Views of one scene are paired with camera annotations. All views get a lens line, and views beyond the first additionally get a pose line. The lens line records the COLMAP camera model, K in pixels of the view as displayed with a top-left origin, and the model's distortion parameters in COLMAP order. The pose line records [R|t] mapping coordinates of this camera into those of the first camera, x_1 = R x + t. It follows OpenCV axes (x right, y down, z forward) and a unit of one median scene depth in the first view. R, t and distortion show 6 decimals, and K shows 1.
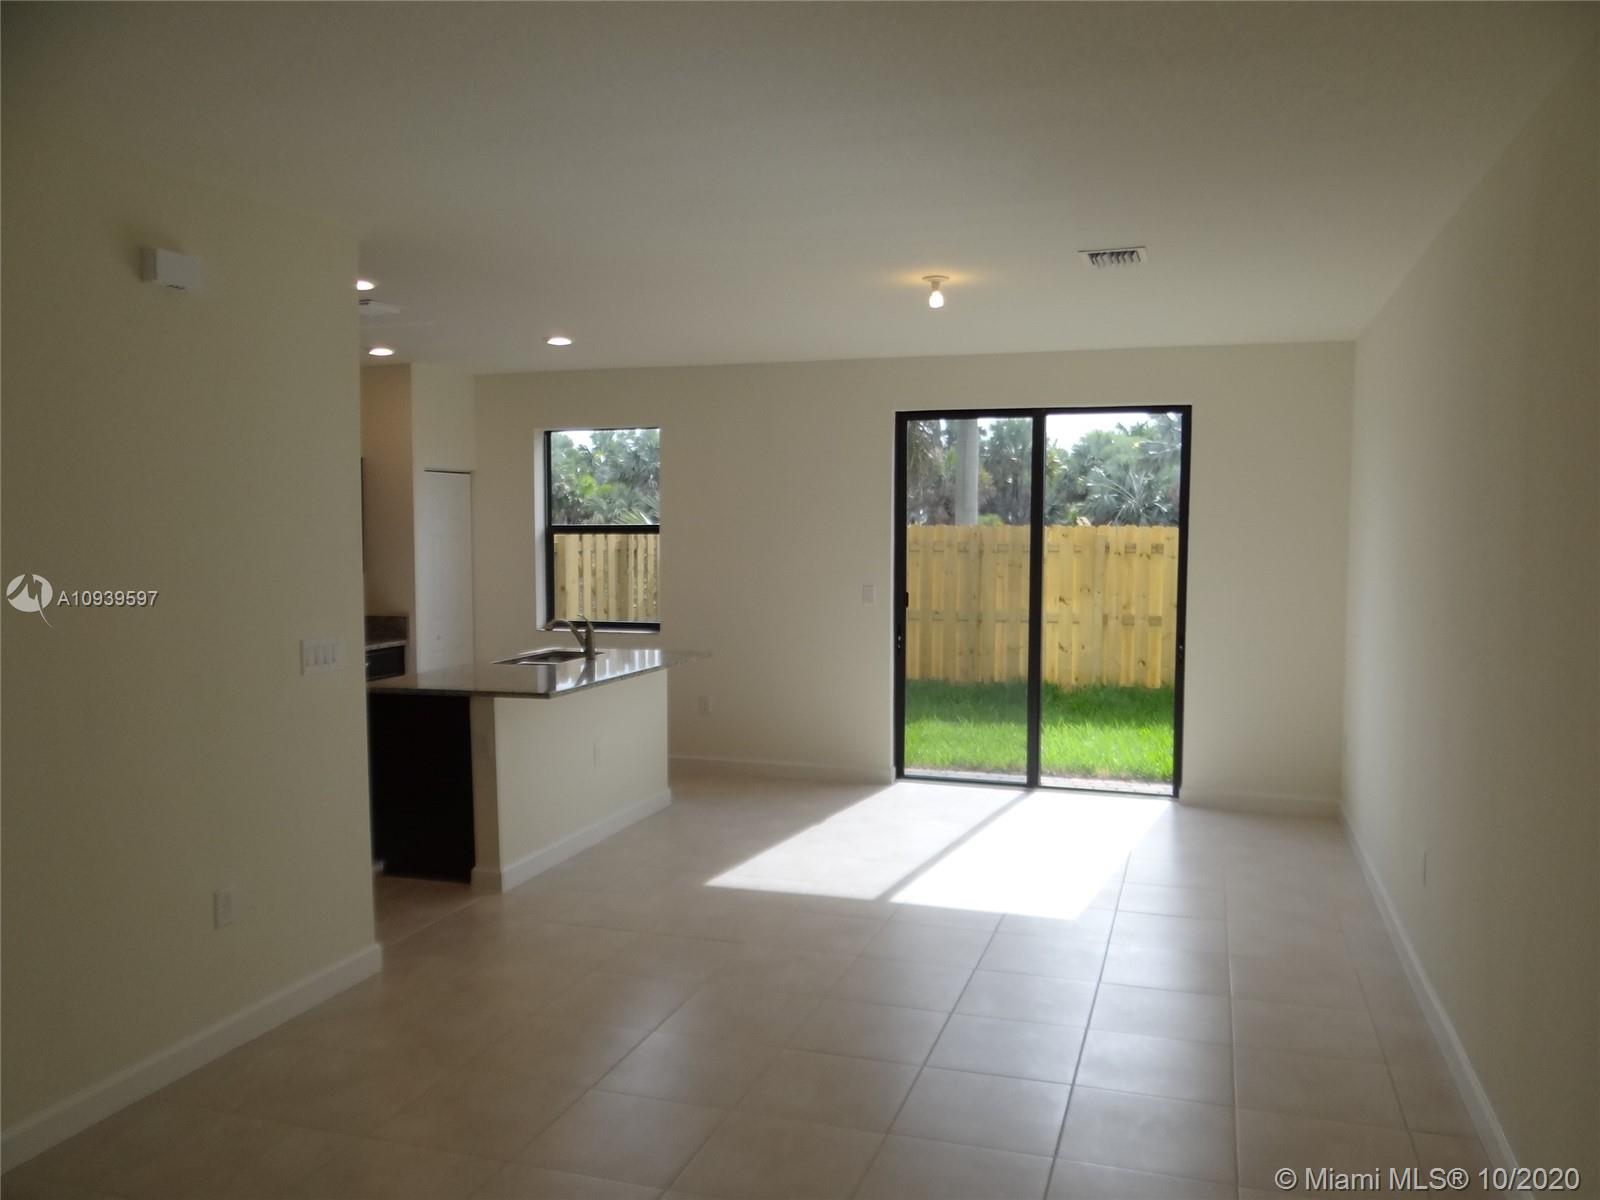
lens RADIAL K [[1258.0, 0, 800.0], [0, 1258.0, 600.0], [0, 0, 1]] dist [0.004403, 0.006057]
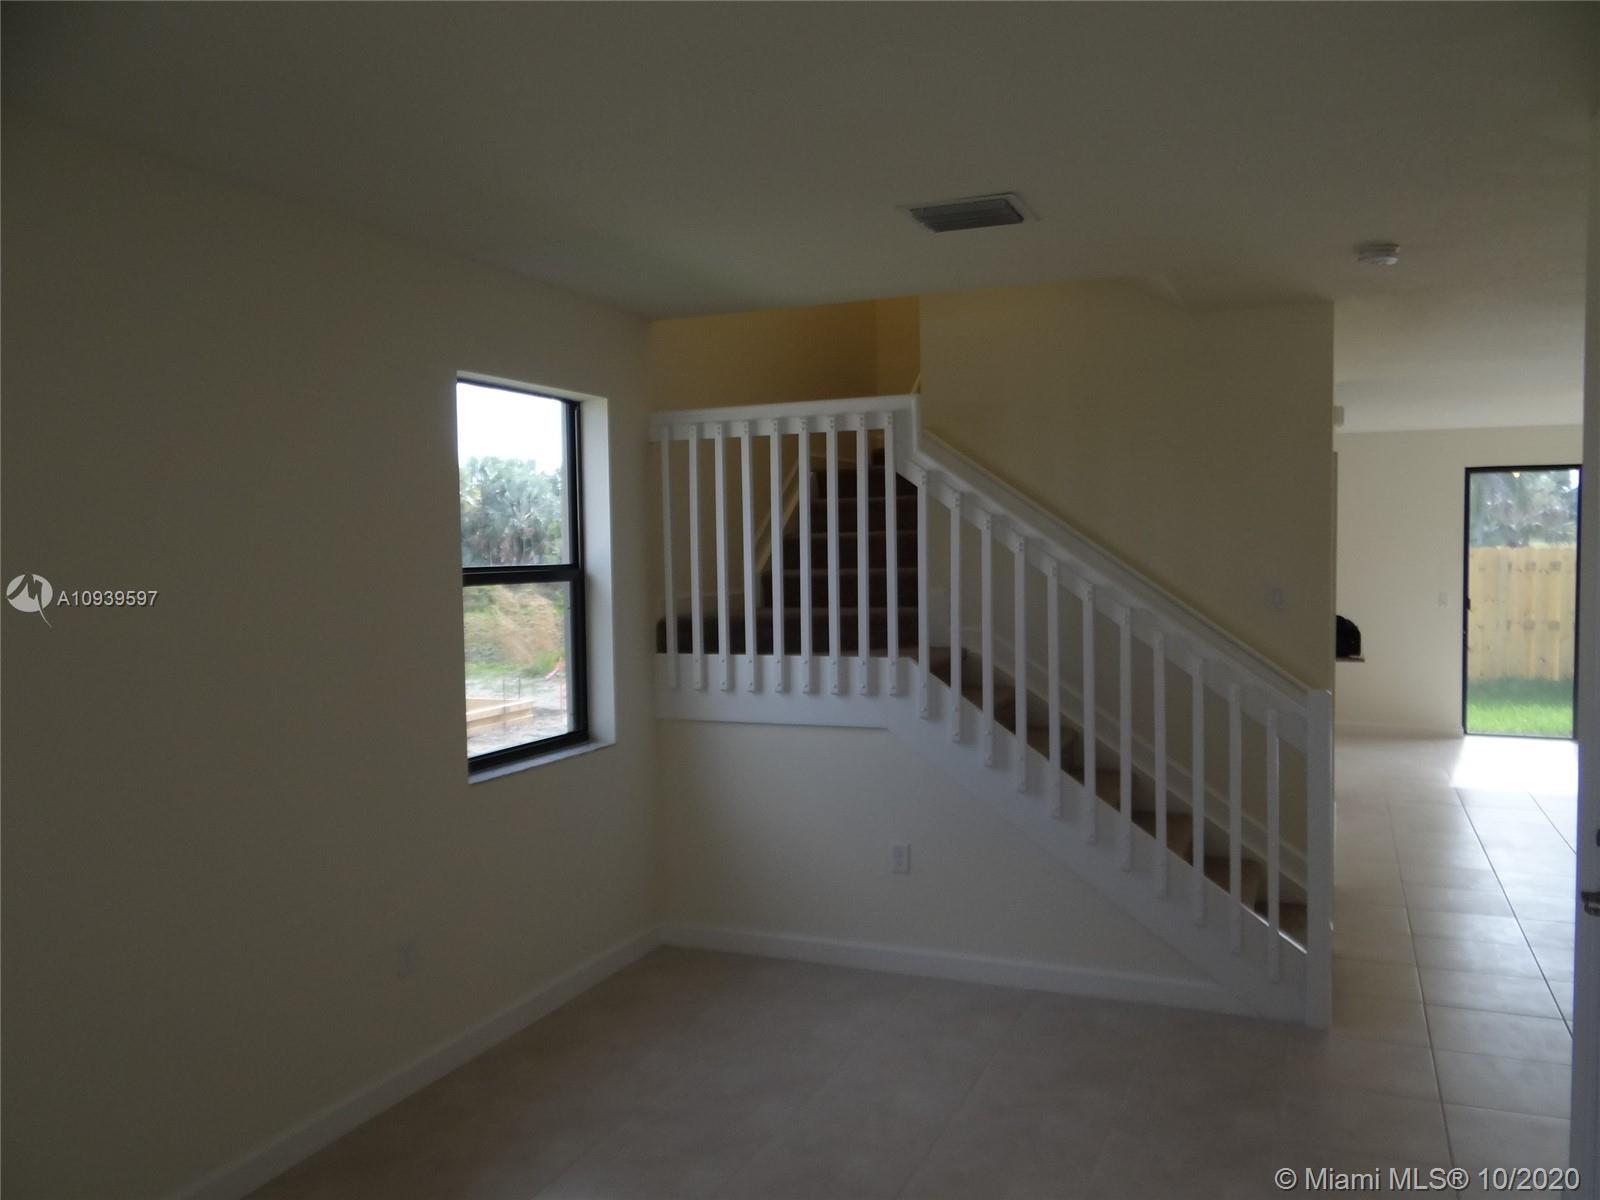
lens RADIAL K [[1258.0, 0, 800.0], [0, 1258.0, 600.0], [0, 0, 1]] dist [0.004403, 0.006057]
pose [[0.996139, -0.010065, -0.087216, -0.477515], [0.008263, 0.999745, -0.020994, 0.016602], [0.087405, 0.020192, 0.995968, -0.390970]]
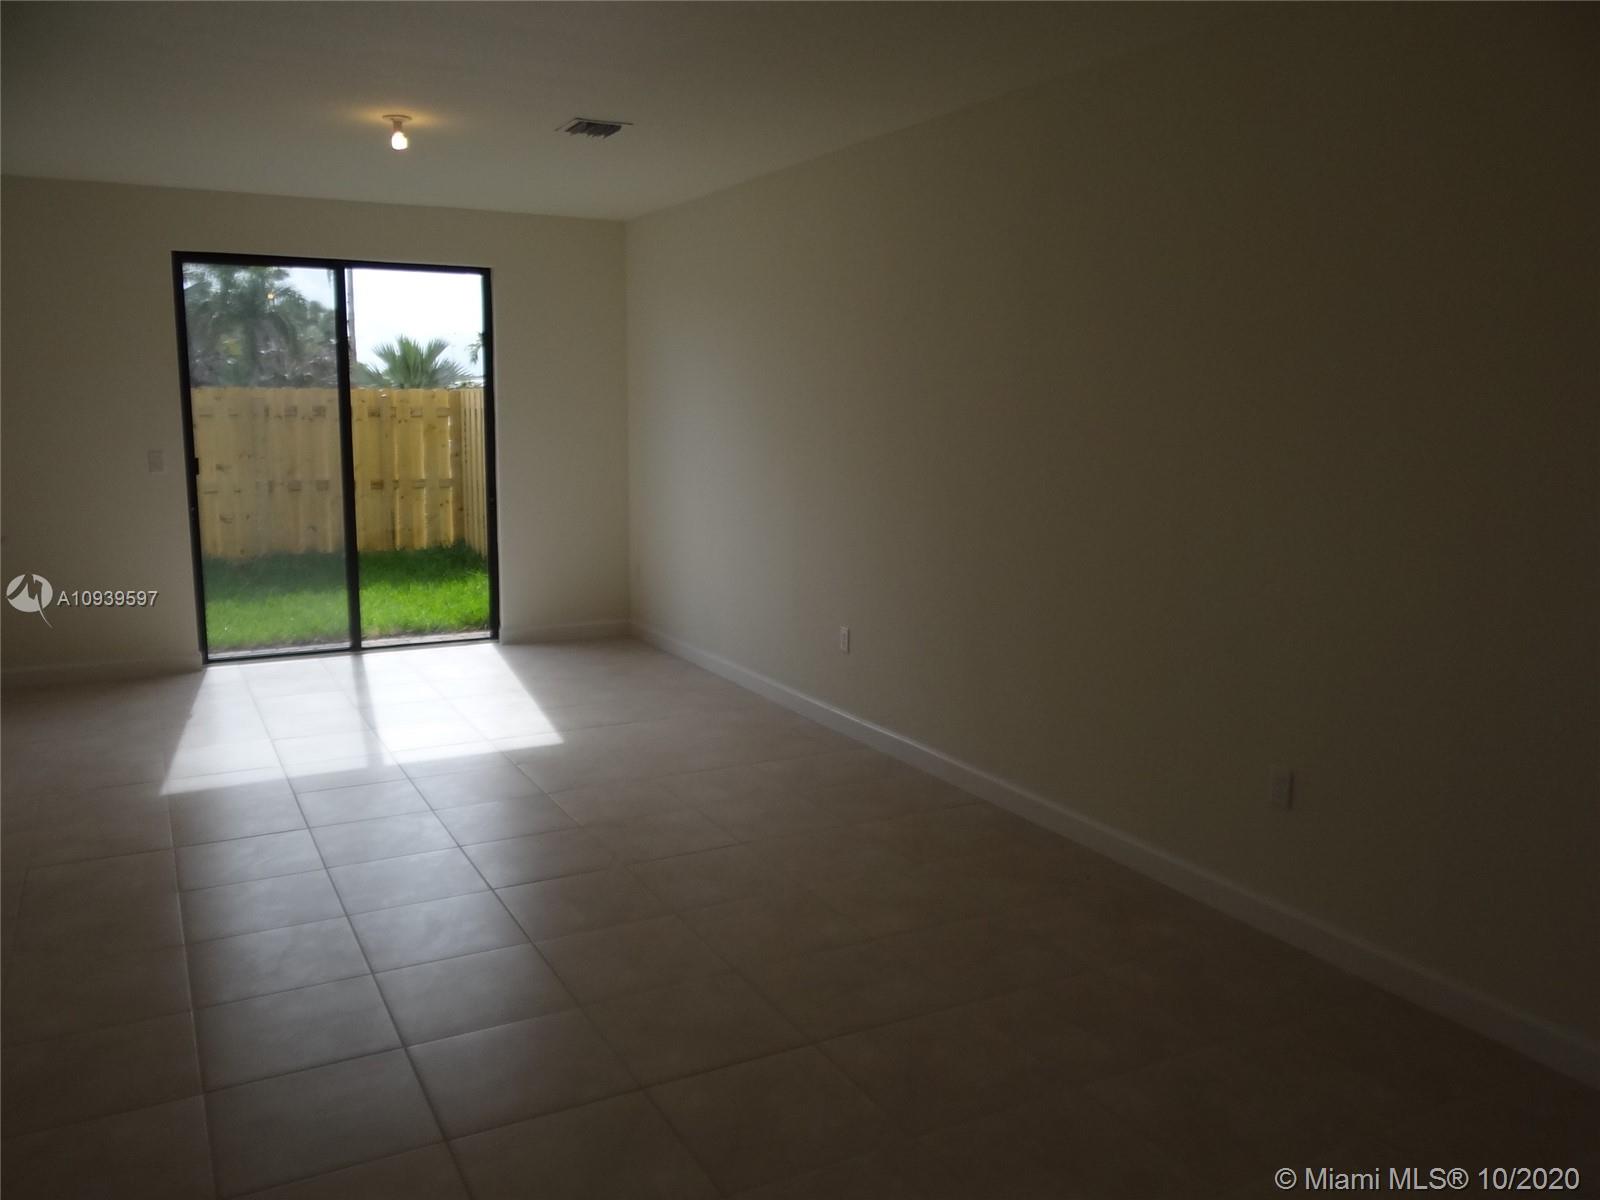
lens RADIAL K [[1258.0, 0, 800.0], [0, 1258.0, 600.0], [0, 0, 1]] dist [0.004403, 0.006057]
pose [[0.692210, -0.114854, 0.712499, -0.247606], [0.041068, 0.991924, 0.119999, 0.003798], [-0.720527, -0.053803, 0.691336, 0.058228]]
